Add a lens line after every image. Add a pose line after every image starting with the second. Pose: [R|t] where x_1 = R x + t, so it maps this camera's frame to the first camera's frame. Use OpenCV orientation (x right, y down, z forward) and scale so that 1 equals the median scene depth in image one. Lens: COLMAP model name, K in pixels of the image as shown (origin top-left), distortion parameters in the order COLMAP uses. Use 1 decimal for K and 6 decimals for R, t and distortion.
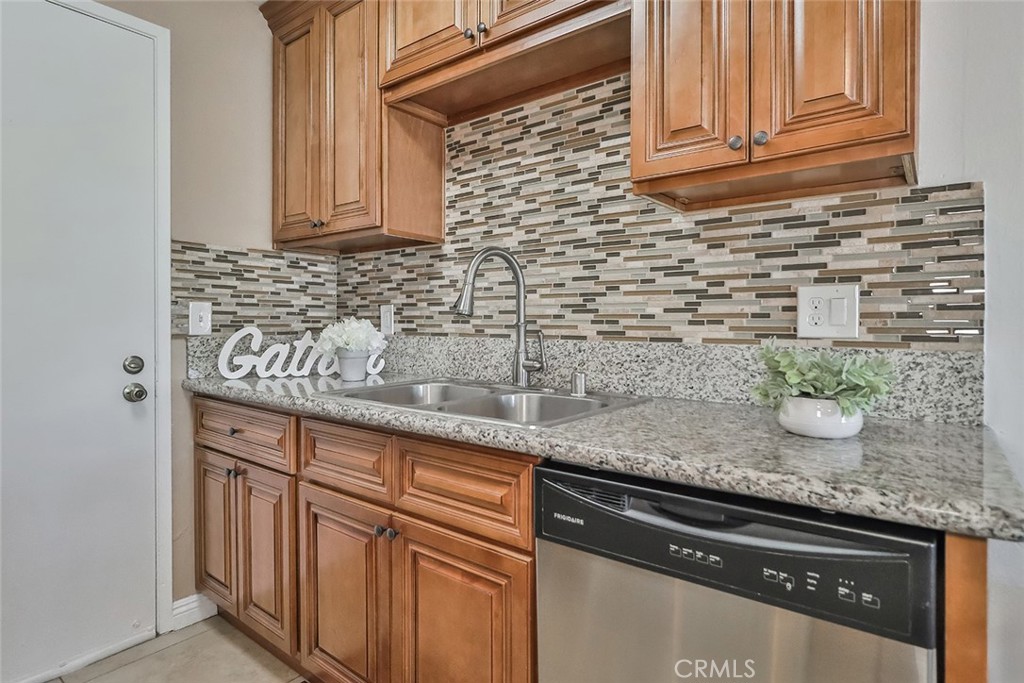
lens RADIAL K [[547.6, 0, 521.3], [0, 547.6, 325.7], [0, 0, 1]] dist [-0.000797, 0.000520]
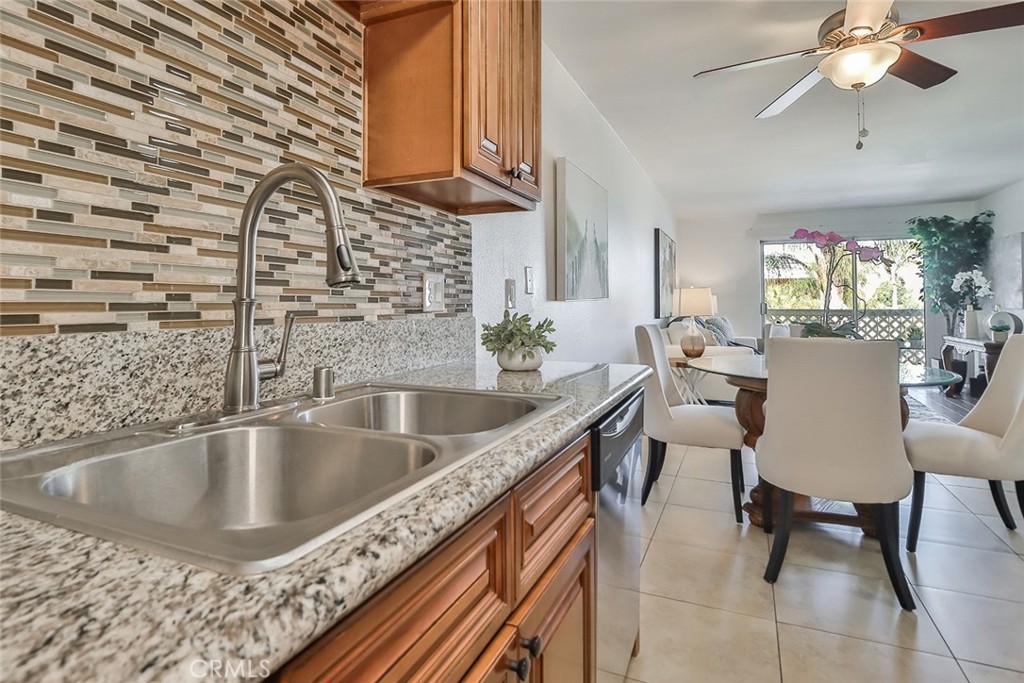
lens RADIAL K [[547.6, 0, 513.8], [0, 547.6, 289.0], [0, 0, 1]] dist [-0.000797, 0.000520]
pose [[-0.255738, 0.026912, 0.966372, -0.594934], [0.009377, 0.999634, -0.025357, 0.001845], [-0.966701, 0.002577, -0.255896, 0.840391]]
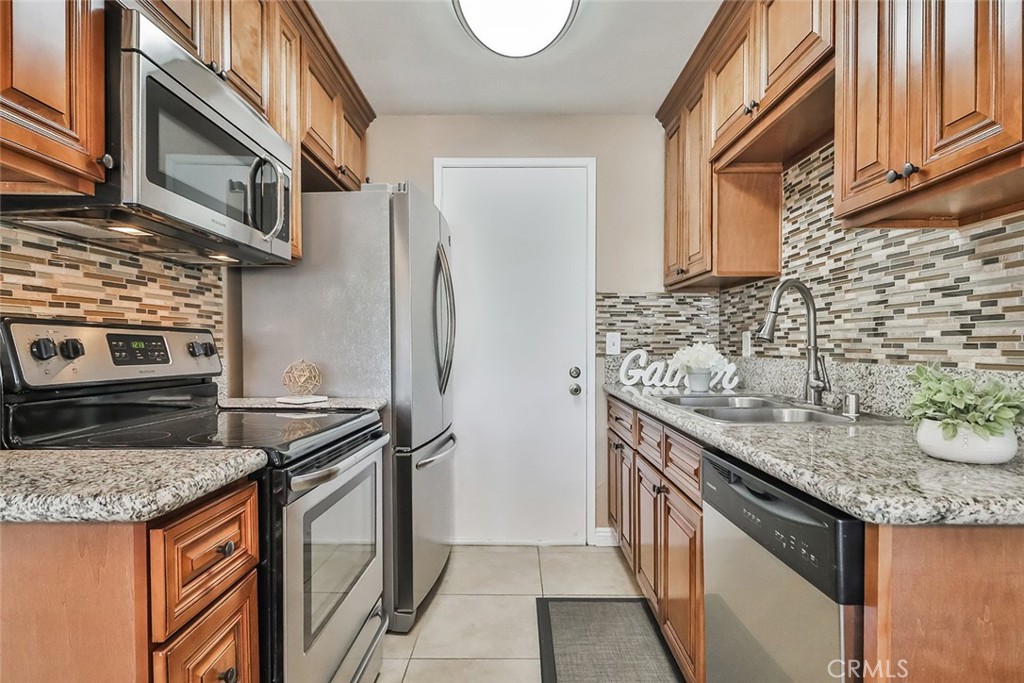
lens RADIAL K [[547.6, 0, 516.5], [0, 547.6, 350.9], [0, 0, 1]] dist [-0.000797, 0.000520]
pose [[0.615183, 0.006418, -0.788359, 0.479961], [-0.004651, 0.999979, 0.004511, 0.001477], [0.788371, 0.000892, 0.615199, -0.138888]]
